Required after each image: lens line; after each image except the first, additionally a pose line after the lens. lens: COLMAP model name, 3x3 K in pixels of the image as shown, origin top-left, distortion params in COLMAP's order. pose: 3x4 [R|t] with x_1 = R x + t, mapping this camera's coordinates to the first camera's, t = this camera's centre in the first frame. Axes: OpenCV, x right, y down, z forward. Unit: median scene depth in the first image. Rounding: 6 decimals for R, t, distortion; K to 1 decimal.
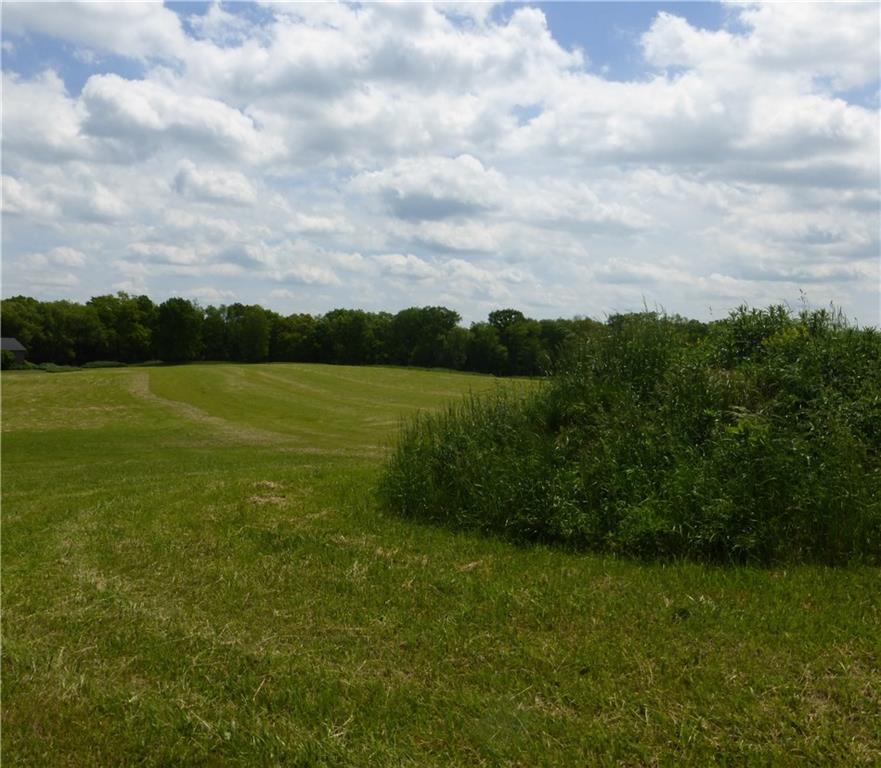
lens RADIAL K [[844.9, 0, 438.0], [0, 844.9, 385.1], [0, 0, 1]] dist [-0.214384, 0.000000]
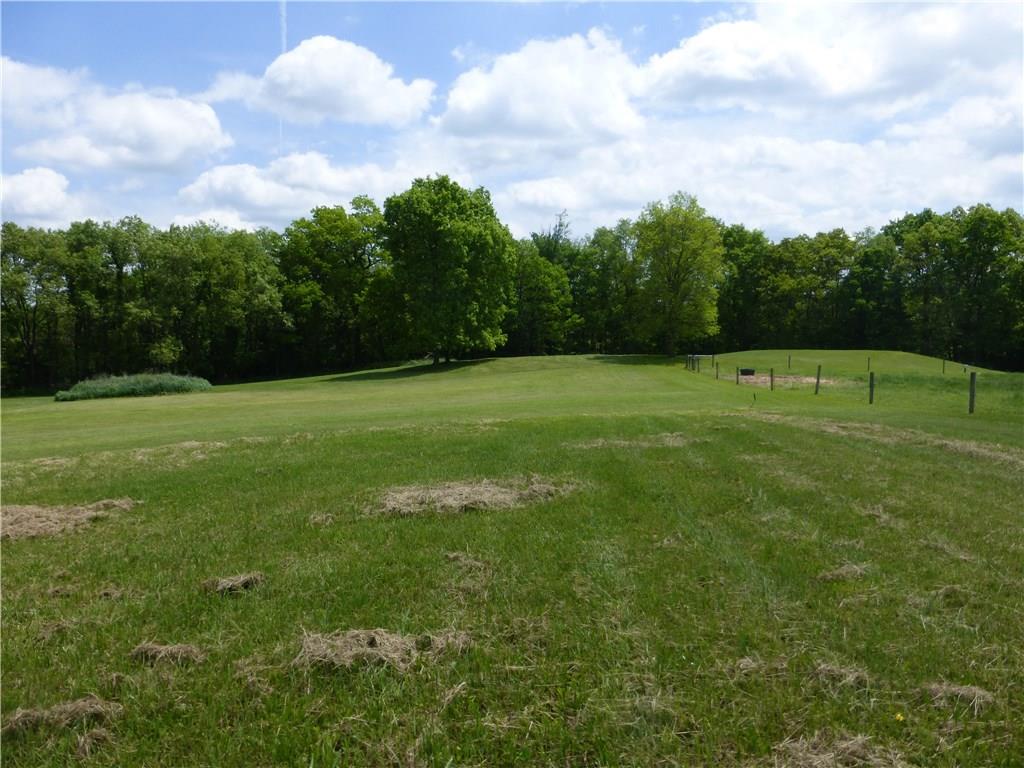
lens RADIAL K [[742.7, 0, 515.7], [0, 742.7, 378.7], [0, 0, 1]] dist [-0.030120, 0.022999]
pose [[0.855779, -0.013200, -0.517173, -0.105840], [0.025454, 0.999538, 0.016608, -0.021514], [0.516715, -0.027377, 0.855720, 0.618438]]
